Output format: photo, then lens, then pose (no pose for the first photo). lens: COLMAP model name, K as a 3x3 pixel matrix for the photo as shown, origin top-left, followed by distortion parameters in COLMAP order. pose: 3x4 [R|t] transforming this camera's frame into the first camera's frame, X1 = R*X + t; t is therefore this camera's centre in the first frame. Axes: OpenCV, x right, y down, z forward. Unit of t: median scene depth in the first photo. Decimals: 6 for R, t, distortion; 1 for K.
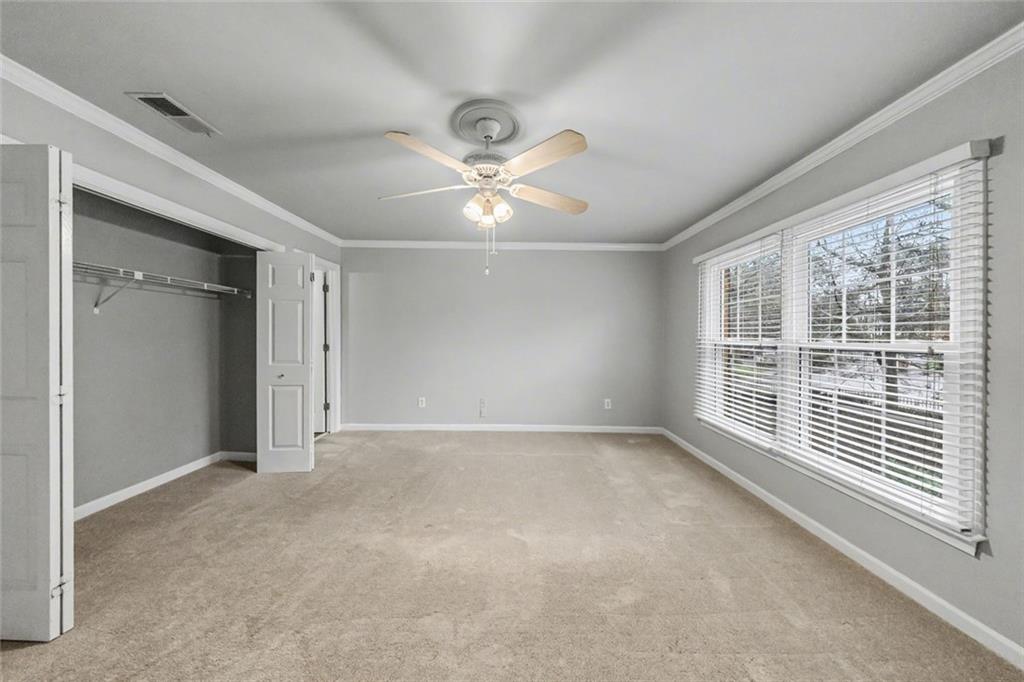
lens RADIAL K [[334.1, 0, 513.0], [0, 334.1, 338.7], [0, 0, 1]] dist [0.001131, -0.000300]
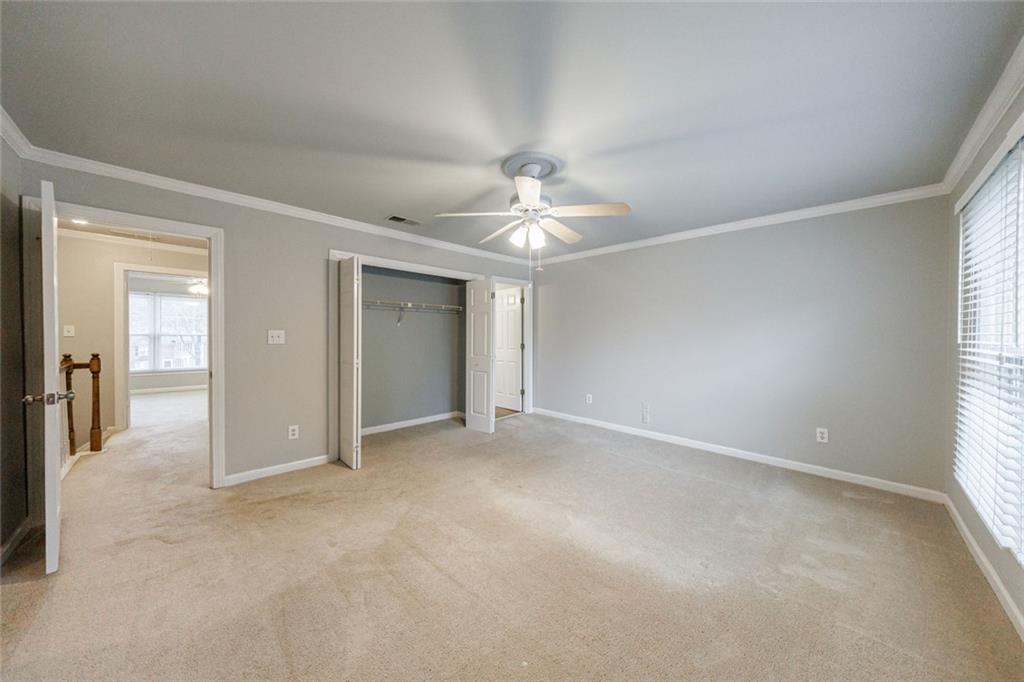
lens RADIAL K [[344.0, 0, 510.0], [0, 344.0, 337.4], [0, 0, 1]] dist [0.010265, -0.000036]
pose [[0.711258, 0.001494, -0.702930, 0.482845], [-0.007547, 0.999956, -0.005512, -0.001351], [0.702891, 0.009225, 0.711238, 0.025895]]
